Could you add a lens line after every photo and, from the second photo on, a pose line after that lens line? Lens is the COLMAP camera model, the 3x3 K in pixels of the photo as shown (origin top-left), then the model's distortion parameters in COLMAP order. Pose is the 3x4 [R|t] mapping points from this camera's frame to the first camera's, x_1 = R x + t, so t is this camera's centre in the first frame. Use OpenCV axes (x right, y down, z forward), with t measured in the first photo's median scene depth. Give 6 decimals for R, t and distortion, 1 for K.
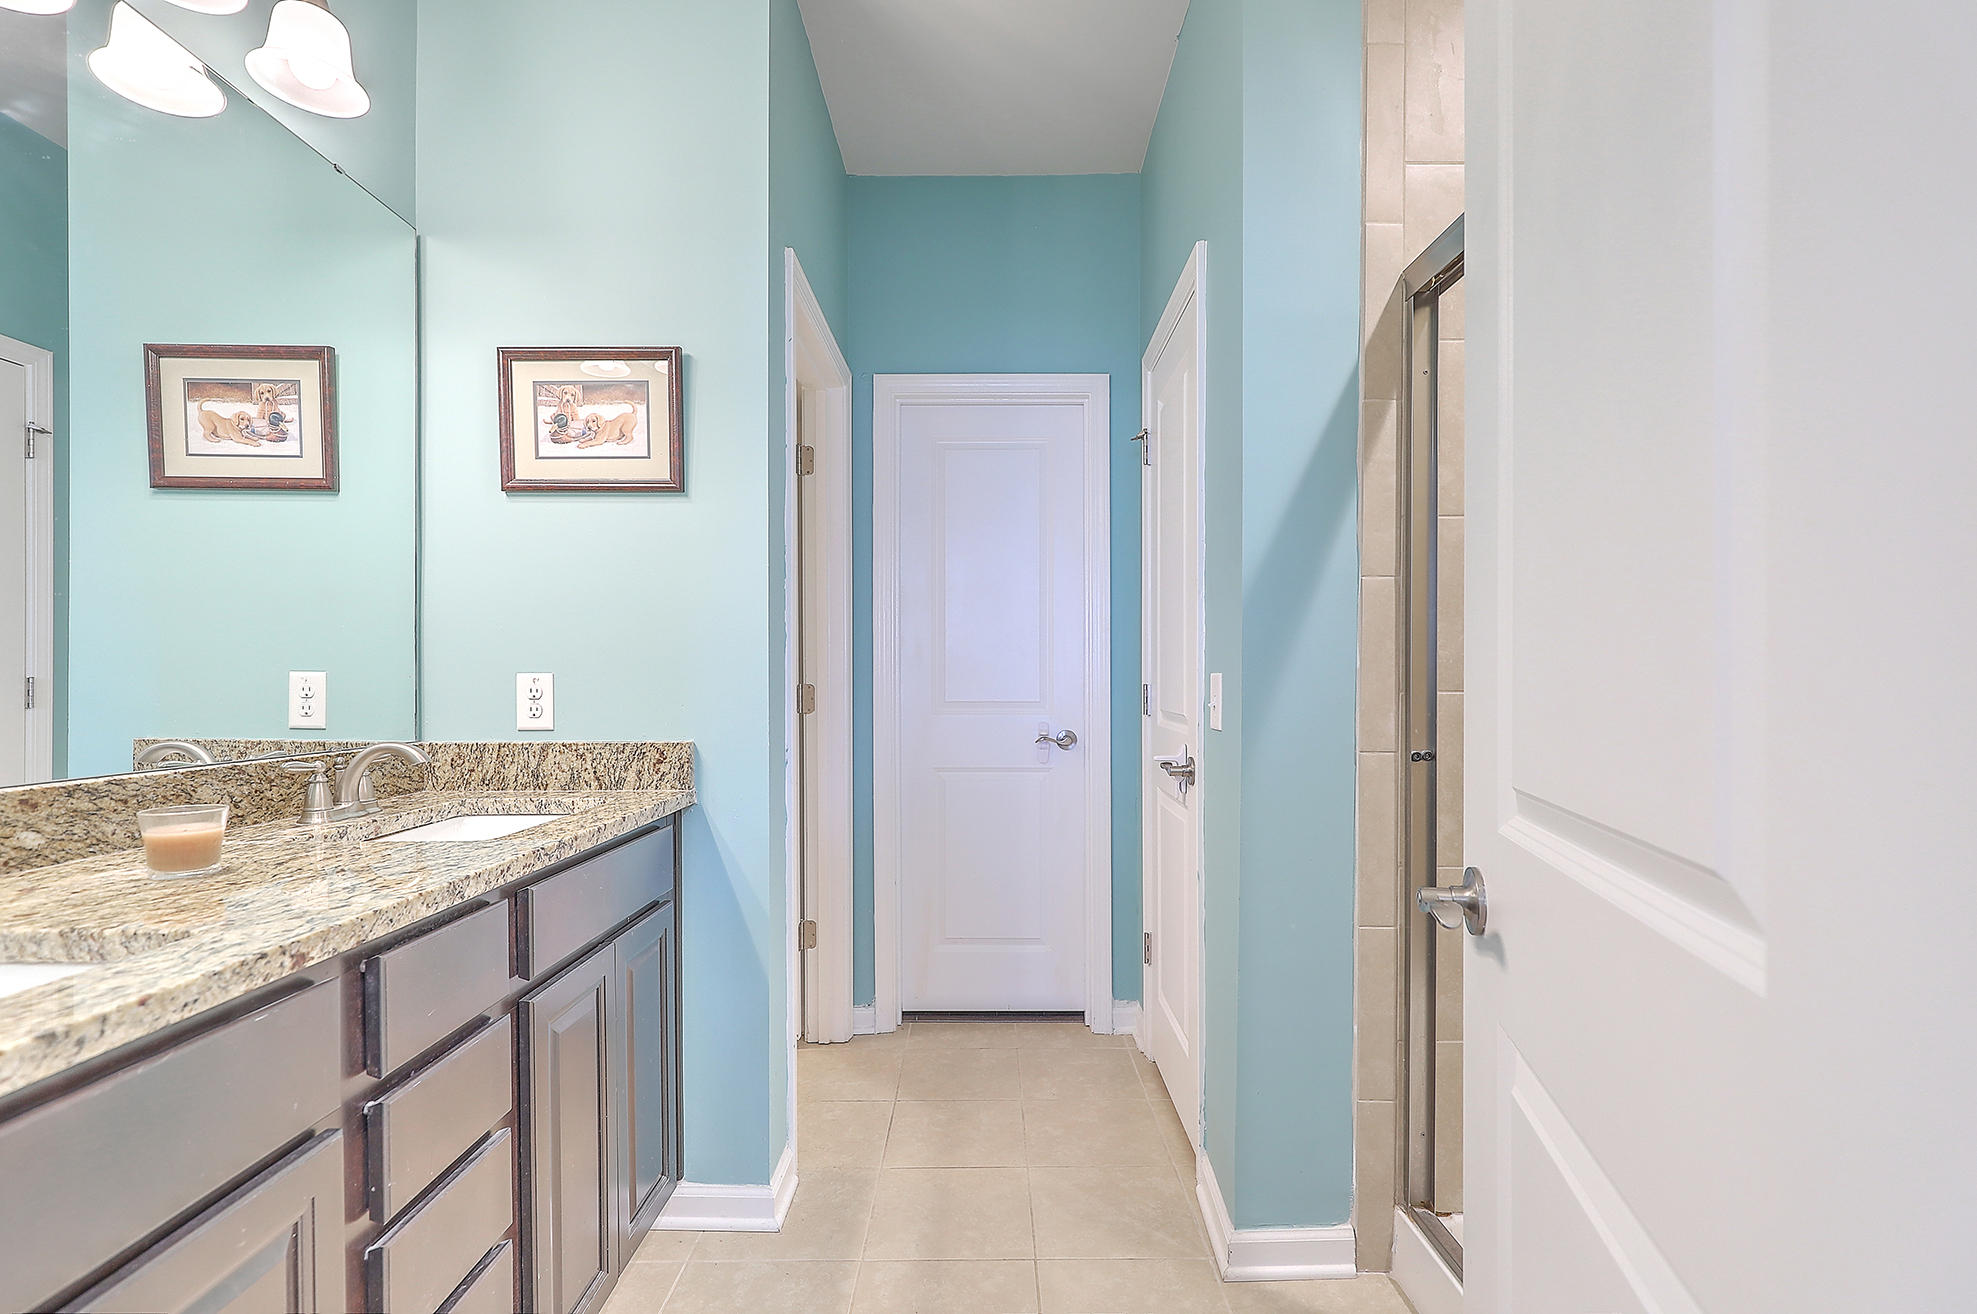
lens RADIAL K [[898.3, 0, 988.8], [0, 898.3, 674.8], [0, 0, 1]] dist [-0.000396, -0.001665]
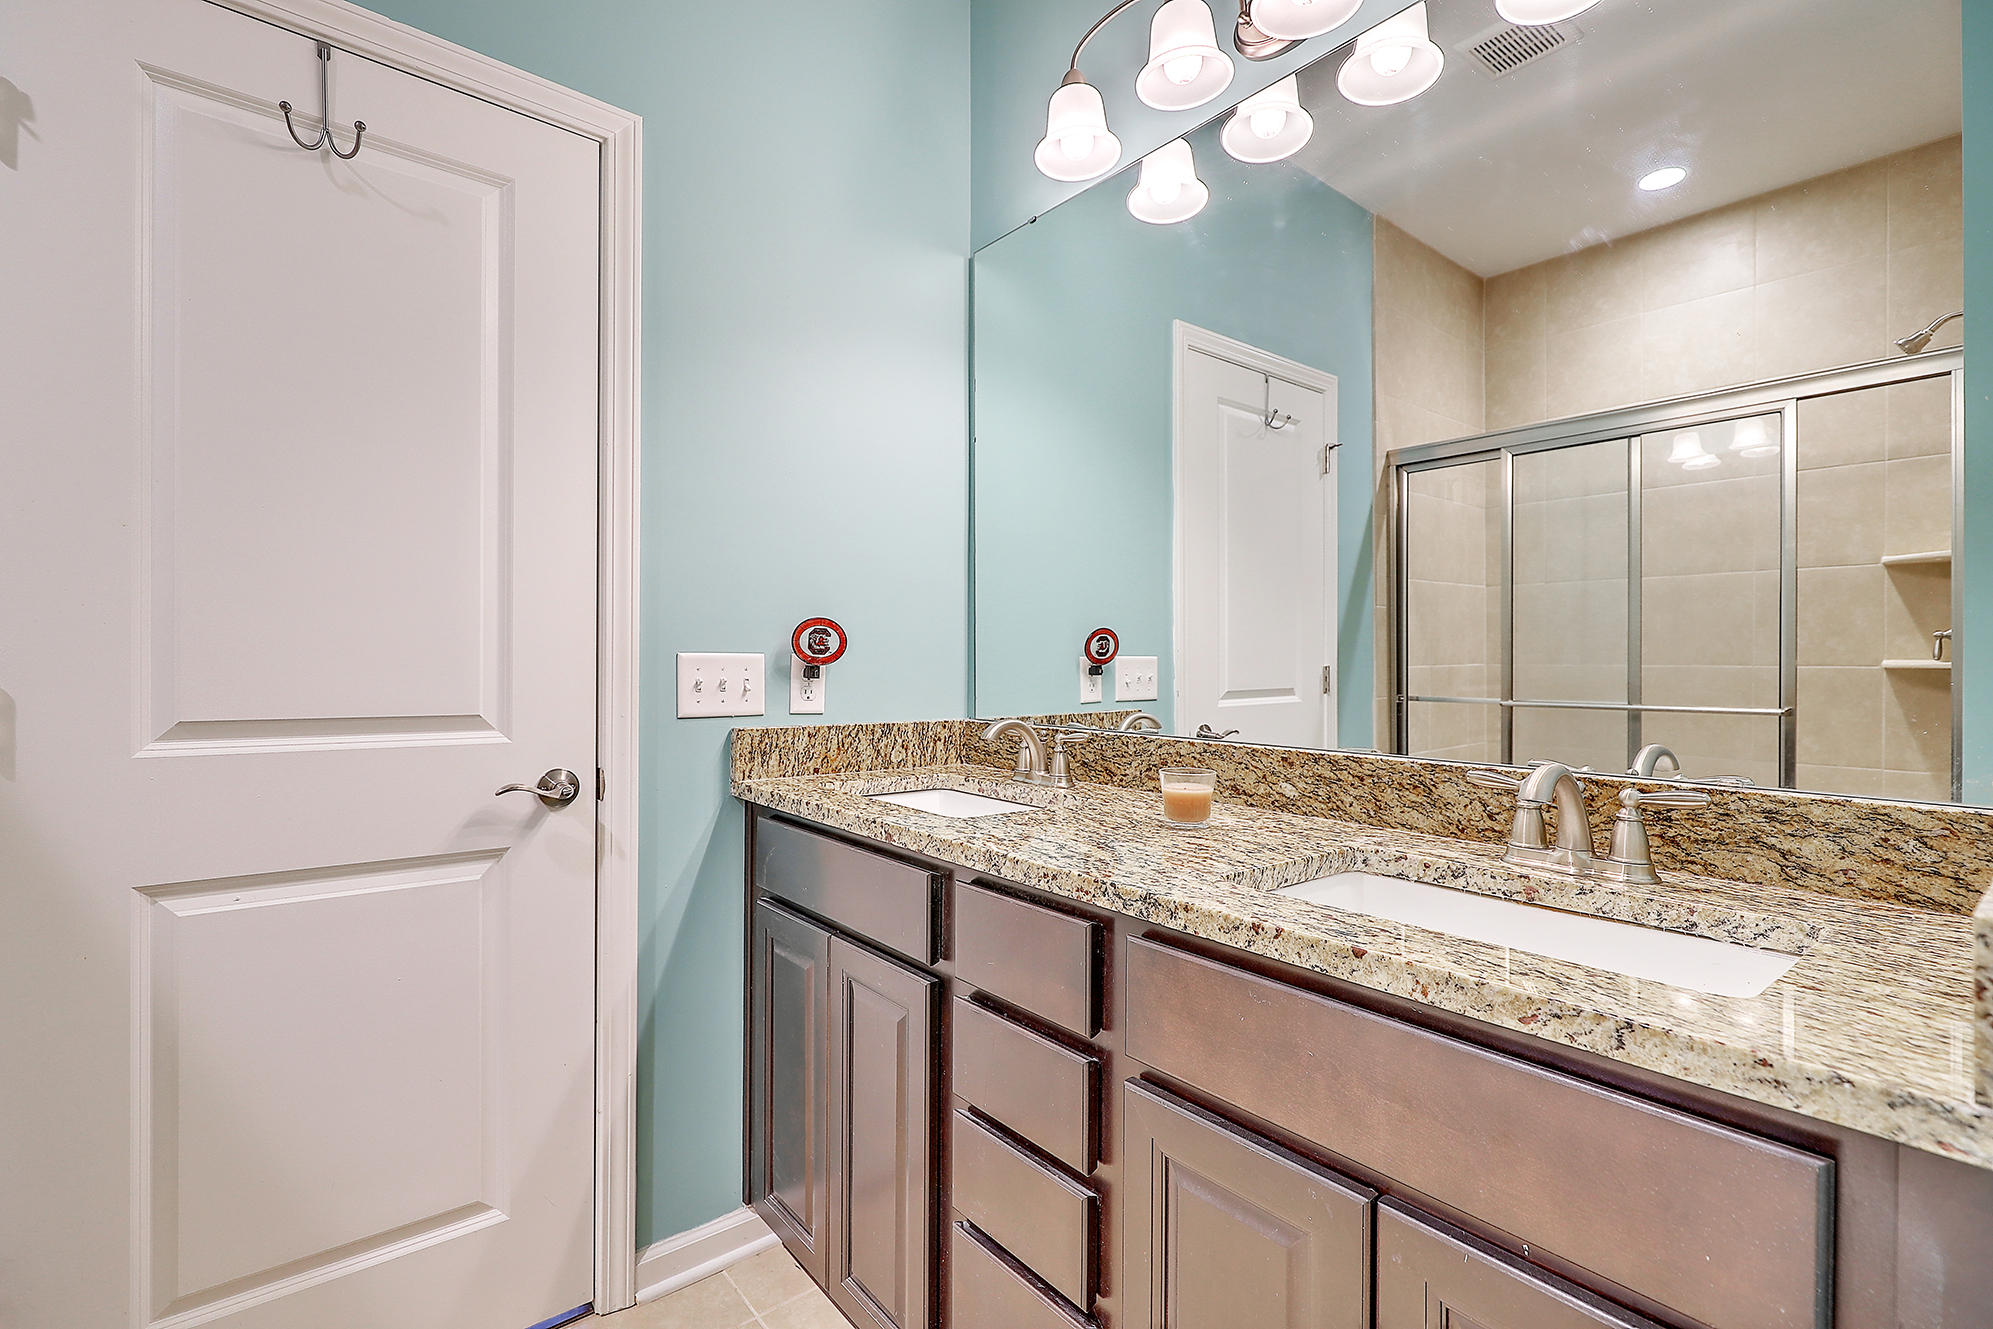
lens RADIAL K [[905.6, 0, 987.7], [0, 905.6, 661.3], [0, 0, 1]] dist [-0.000396, -0.001665]
pose [[-0.777406, -0.009631, -0.628925, 0.073210], [-0.007470, 0.999954, -0.006079, 0.011002], [0.628954, -0.000028, -0.777442, 1.635062]]
